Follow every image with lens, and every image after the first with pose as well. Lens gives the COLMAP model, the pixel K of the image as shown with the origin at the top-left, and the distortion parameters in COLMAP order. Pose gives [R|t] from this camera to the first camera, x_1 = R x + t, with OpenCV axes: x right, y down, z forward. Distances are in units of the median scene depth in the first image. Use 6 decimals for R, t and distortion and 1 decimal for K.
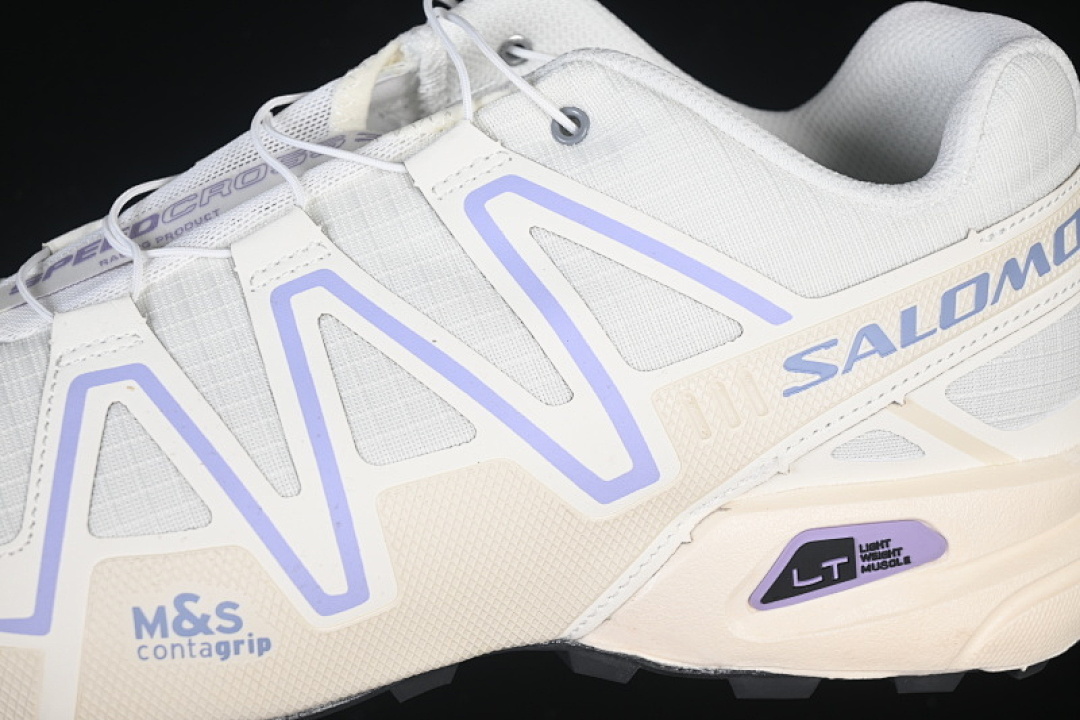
lens RADIAL K [[2267.8, 0, 540.0], [0, 2267.8, 360.0], [0, 0, 1]] dist [0.006300, 0.072861]
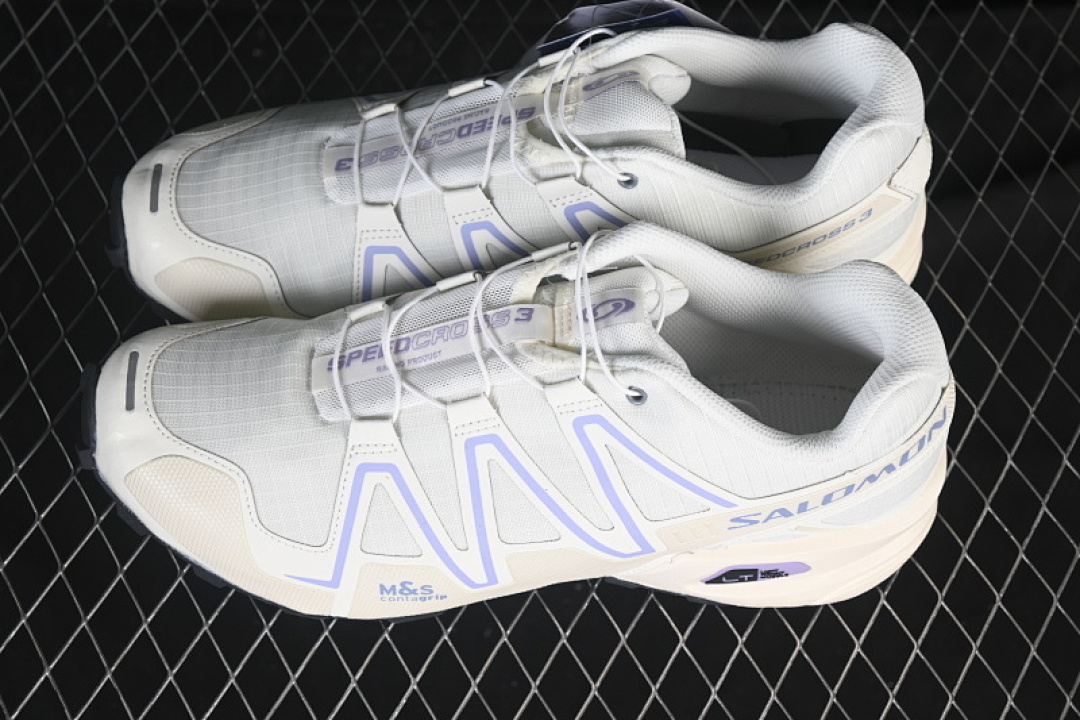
lens RADIAL K [[2267.8, 0, 540.0], [0, 2267.8, 360.0], [0, 0, 1]] dist [0.006300, 0.072861]
pose [[0.983042, 0.178486, -0.042089, 0.008519], [-0.113537, 0.772620, 0.624634, -1.253608], [0.144008, -0.609262, 0.779783, -0.404644]]
